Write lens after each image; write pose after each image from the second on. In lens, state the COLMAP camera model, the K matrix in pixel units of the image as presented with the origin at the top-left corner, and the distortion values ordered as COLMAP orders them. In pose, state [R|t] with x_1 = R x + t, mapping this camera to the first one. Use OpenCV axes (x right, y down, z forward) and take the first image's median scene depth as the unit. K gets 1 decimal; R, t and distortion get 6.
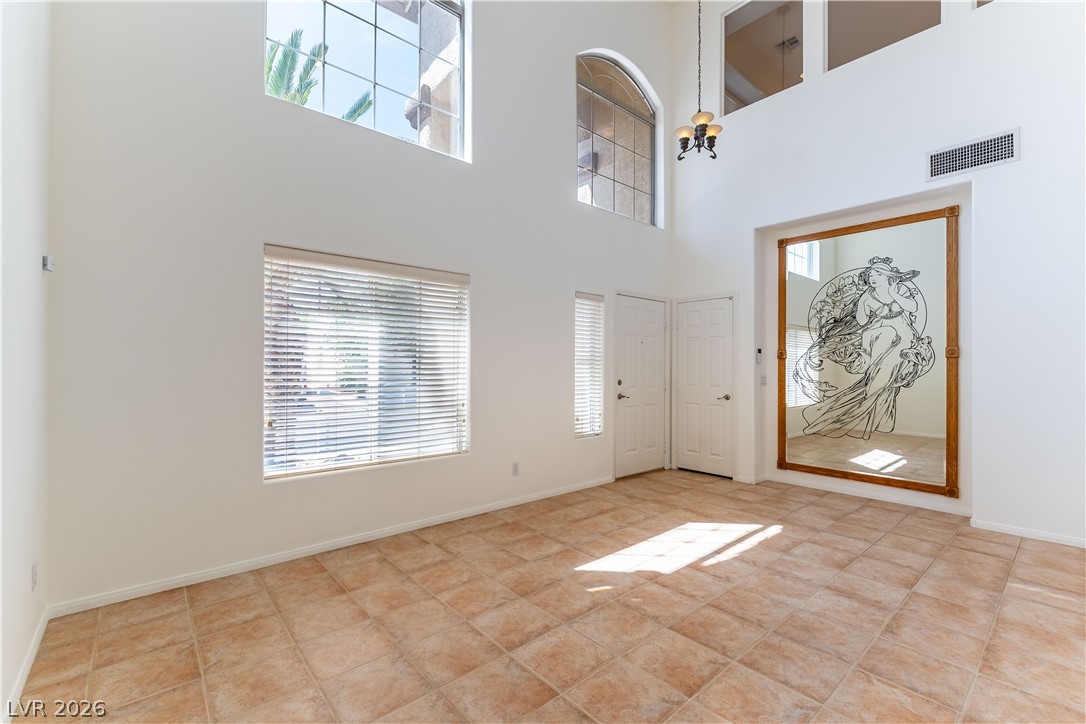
lens RADIAL K [[474.4, 0, 541.7], [0, 474.4, 359.5], [0, 0, 1]] dist [-0.001294, 0.000230]
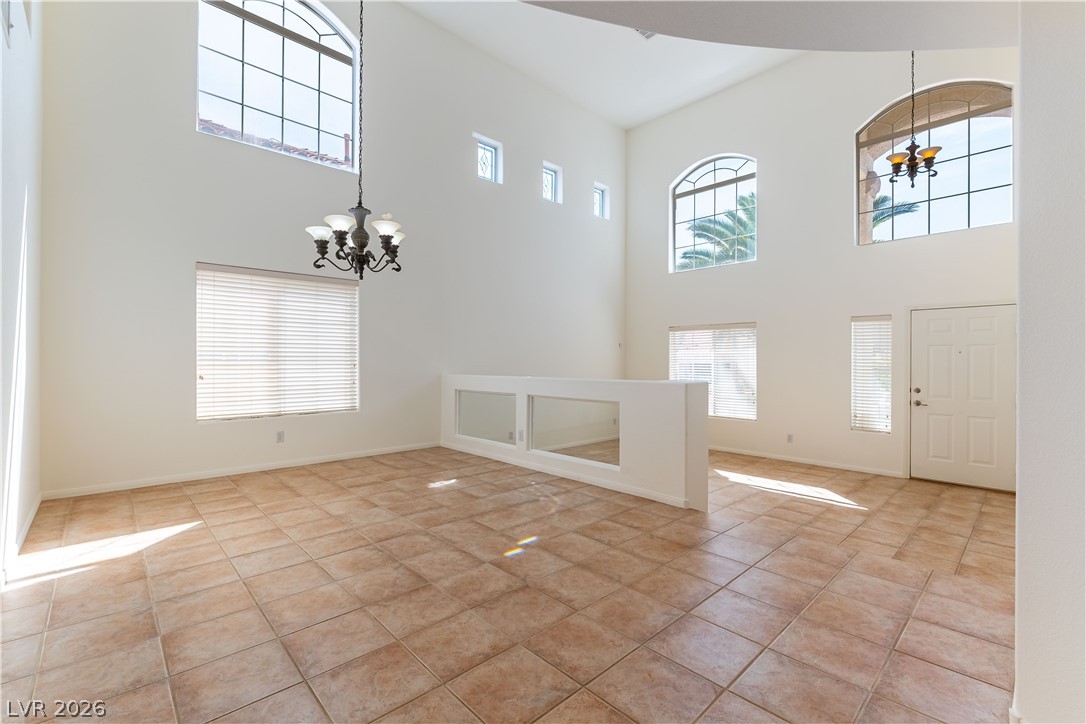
lens RADIAL K [[474.4, 0, 545.4], [0, 474.4, 356.0], [0, 0, 1]] dist [-0.001294, 0.000230]
pose [[0.038455, -0.015517, -0.999140, 1.400763], [0.011121, 0.999824, -0.015100, -0.027772], [0.999198, -0.010530, 0.038620, 0.113313]]
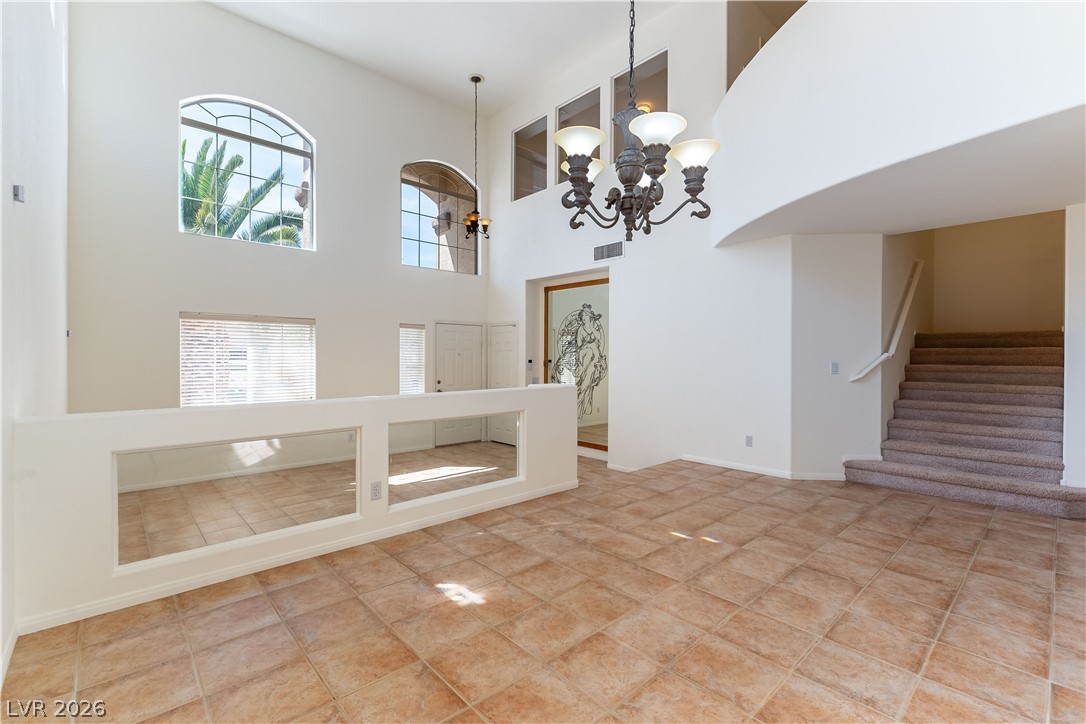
lens RADIAL K [[474.4, 0, 547.1], [0, 474.4, 365.4], [0, 0, 1]] dist [-0.001294, 0.000230]
pose [[0.999609, -0.000653, 0.027963, 0.531463], [-0.000443, 0.999232, 0.039172, -0.072149], [-0.027967, -0.039169, 0.998841, -0.589579]]
